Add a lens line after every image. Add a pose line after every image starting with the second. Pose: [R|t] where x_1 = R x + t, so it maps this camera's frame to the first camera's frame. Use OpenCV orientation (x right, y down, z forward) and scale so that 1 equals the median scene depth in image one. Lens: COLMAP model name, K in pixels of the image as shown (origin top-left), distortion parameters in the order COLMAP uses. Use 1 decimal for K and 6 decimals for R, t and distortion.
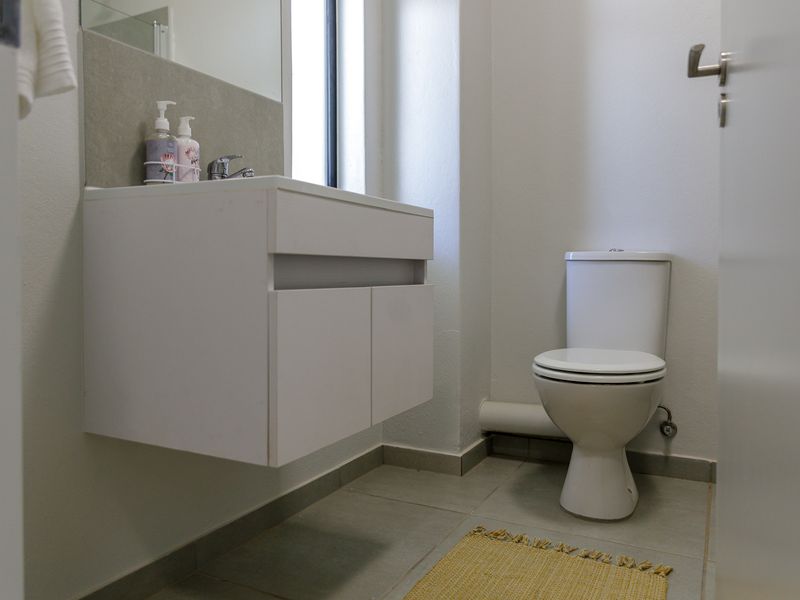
lens RADIAL K [[650.7, 0, 400.0], [0, 650.7, 300.0], [0, 0, 1]] dist [-0.010730, -0.002988]
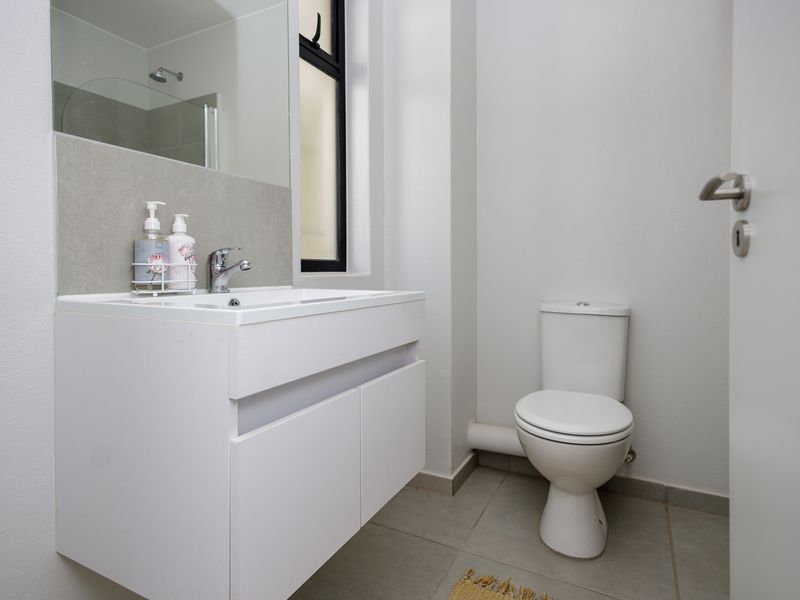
lens RADIAL K [[443.9, 0, 421.8], [0, 443.9, 271.5], [0, 0, 1]] dist [0.004380, 0.000162]
pose [[0.999713, -0.004695, 0.023485, 0.033062], [0.005336, 0.999613, -0.027297, -0.168854], [-0.023348, 0.027415, 0.999351, 0.291677]]
